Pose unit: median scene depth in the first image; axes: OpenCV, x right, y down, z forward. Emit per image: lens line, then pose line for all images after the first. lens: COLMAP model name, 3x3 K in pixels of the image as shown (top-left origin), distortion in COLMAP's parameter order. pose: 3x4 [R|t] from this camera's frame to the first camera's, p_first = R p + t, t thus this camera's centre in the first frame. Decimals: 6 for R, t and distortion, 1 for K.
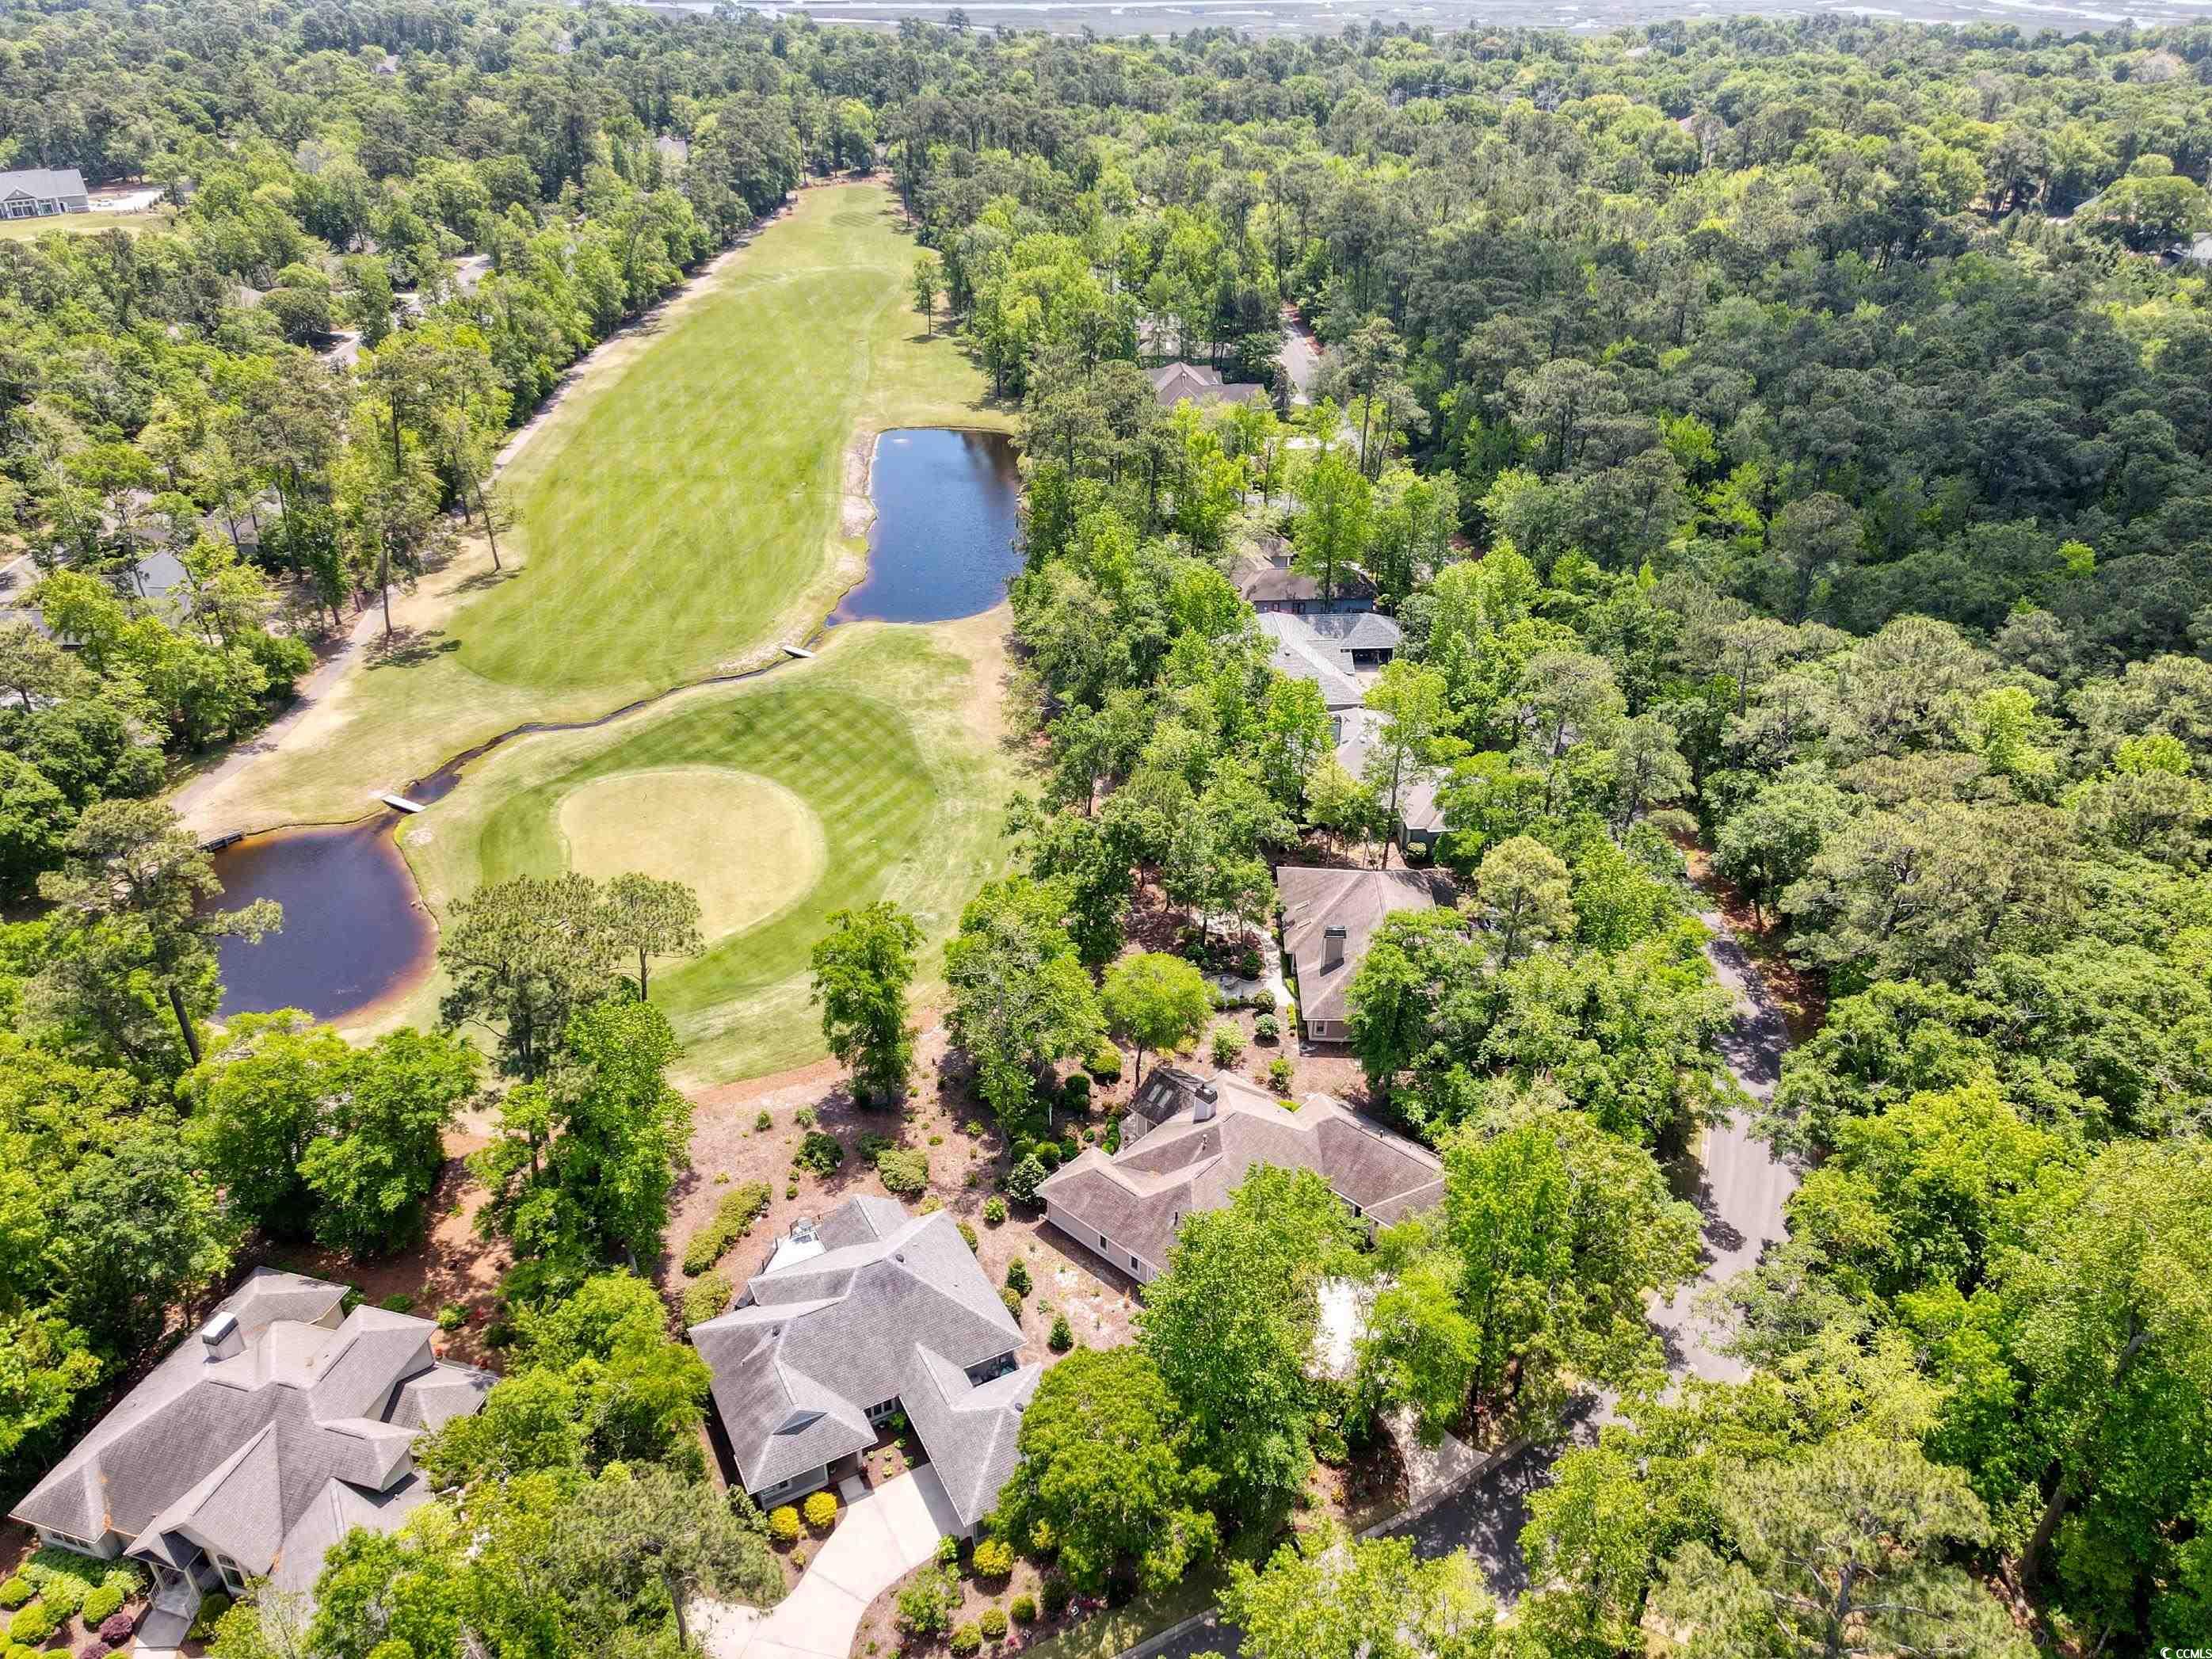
lens RADIAL K [[1605.6, 0, 1106.0], [0, 1605.6, 829.5], [0, 0, 1]] dist [-0.005773, -0.004386]
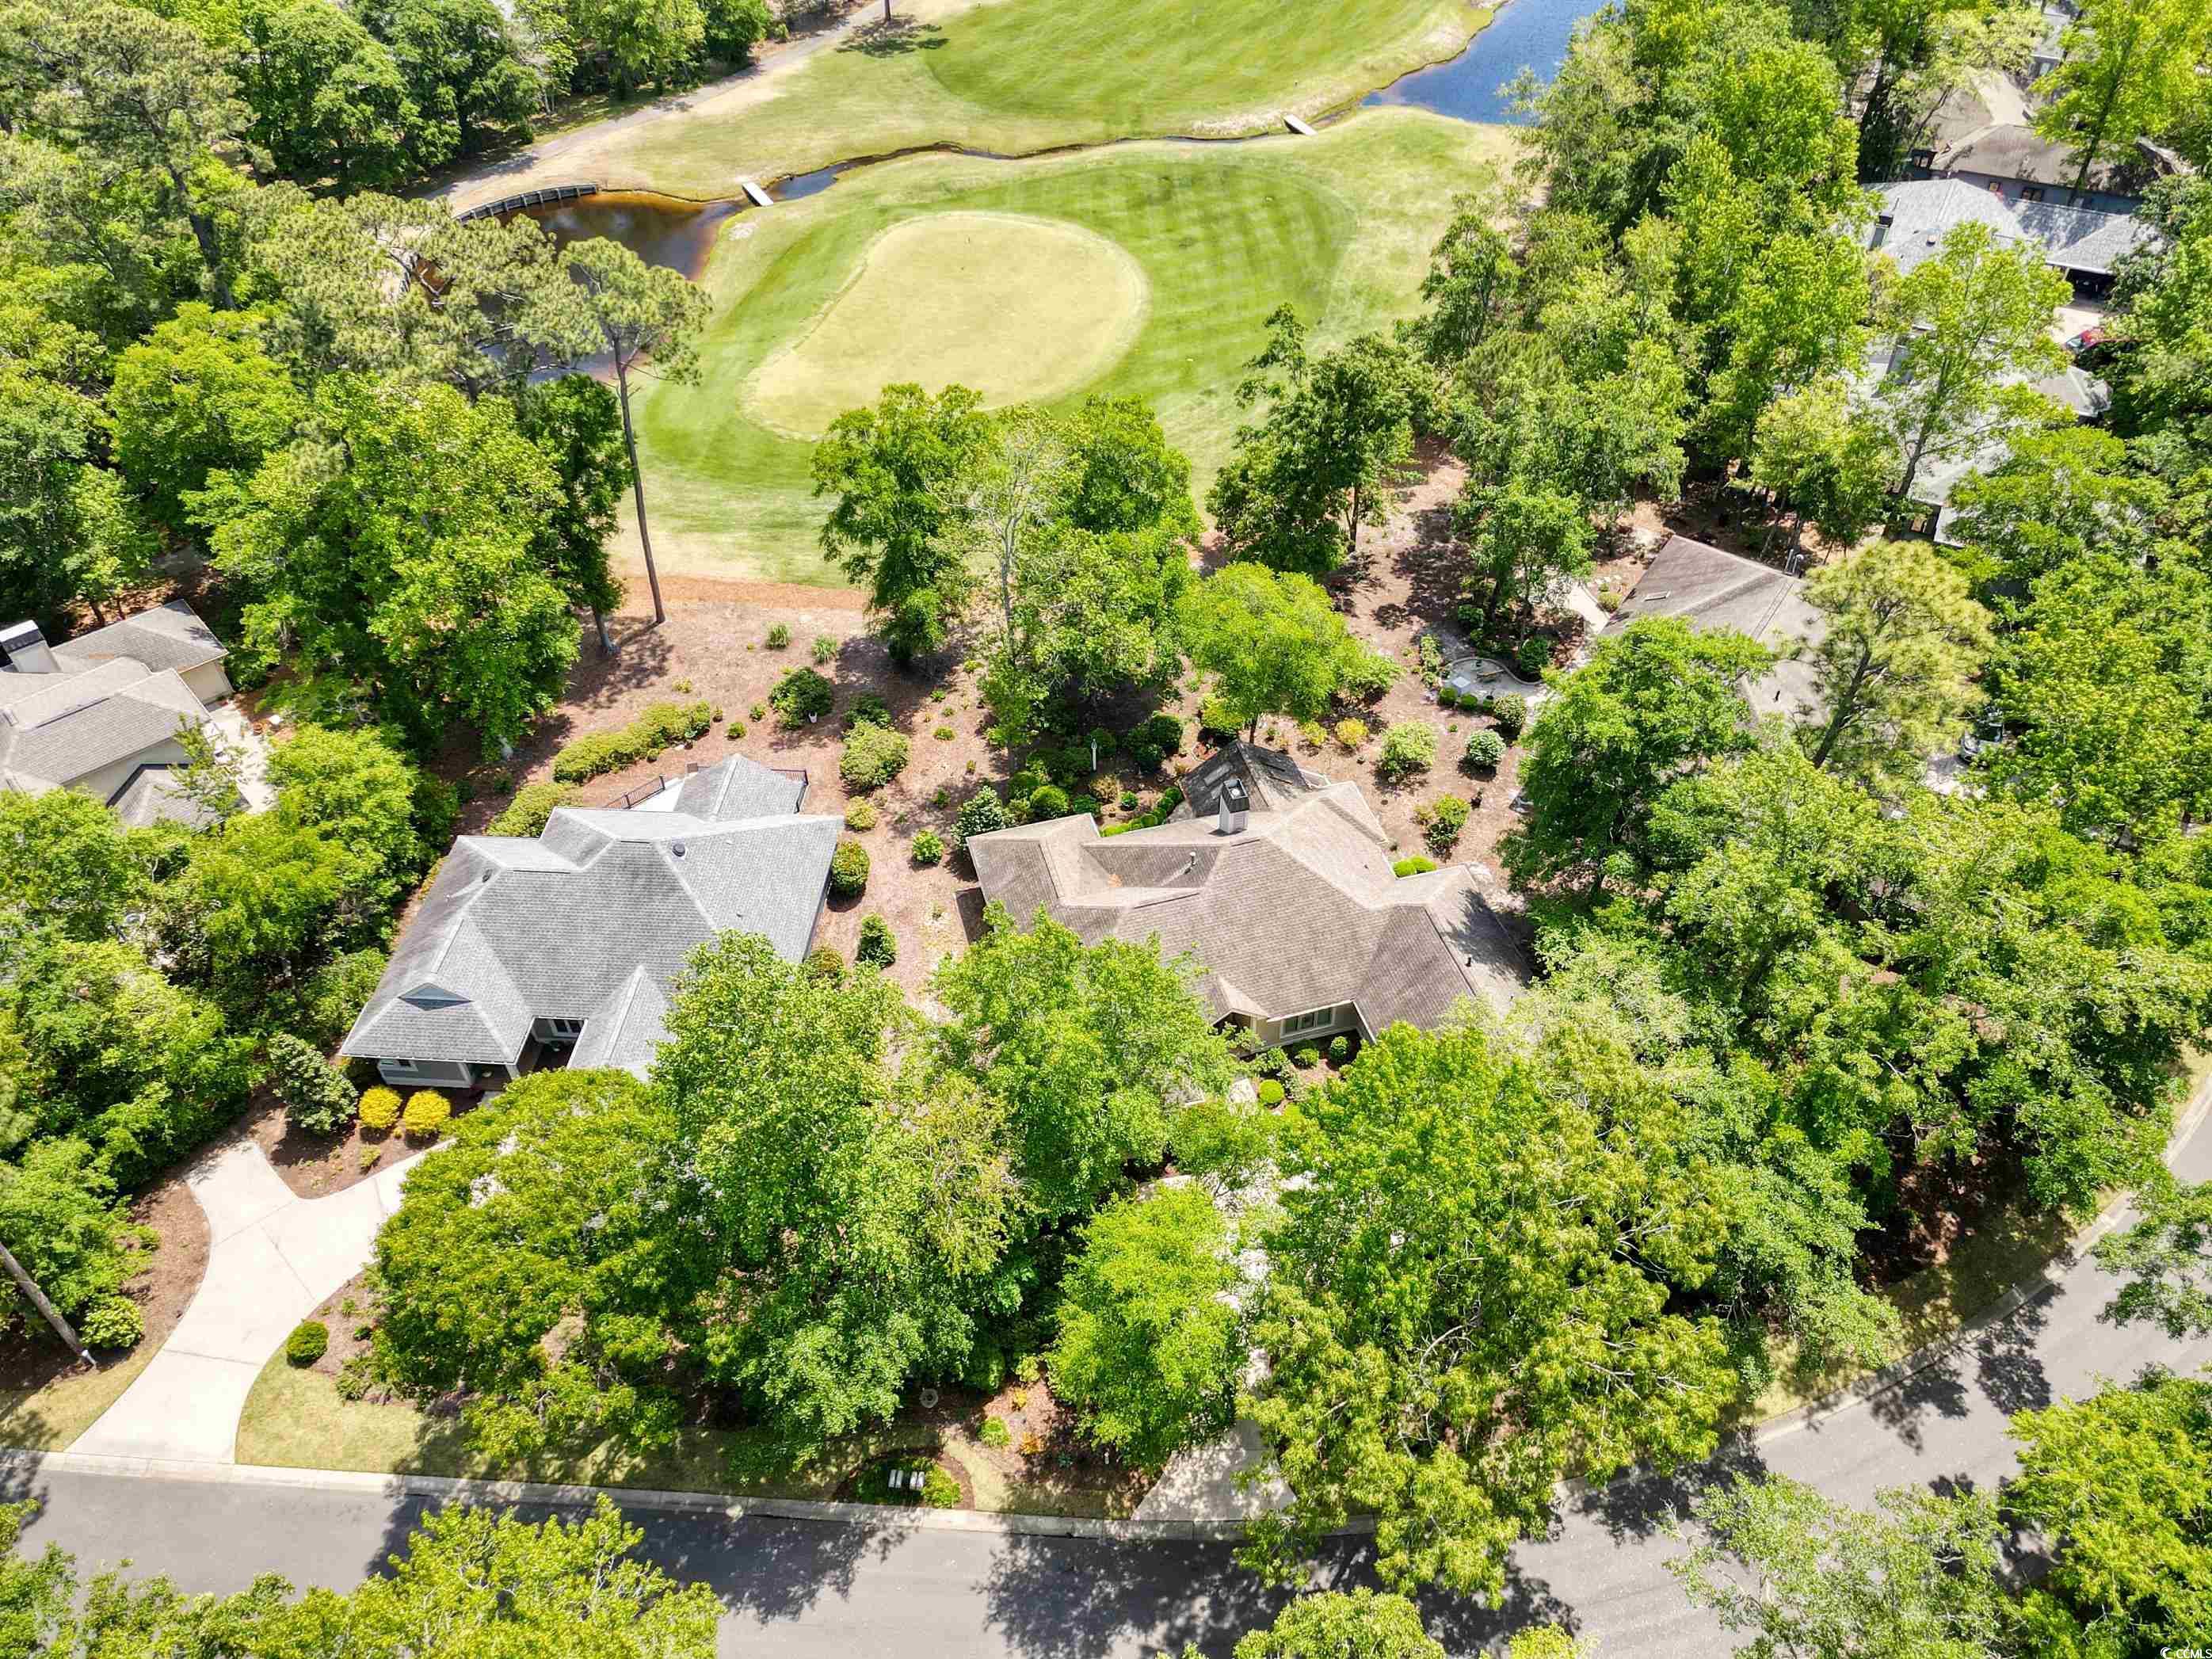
lens RADIAL K [[1592.8, 0, 1106.0], [0, 1592.8, 829.5], [0, 0, 1]] dist [0.015217, 0.002692]
pose [[0.847620, 0.354490, -0.394812, 0.204128], [-0.251952, 0.923741, 0.288484, 0.005081], [0.466969, -0.145051, 0.872296, 0.314118]]
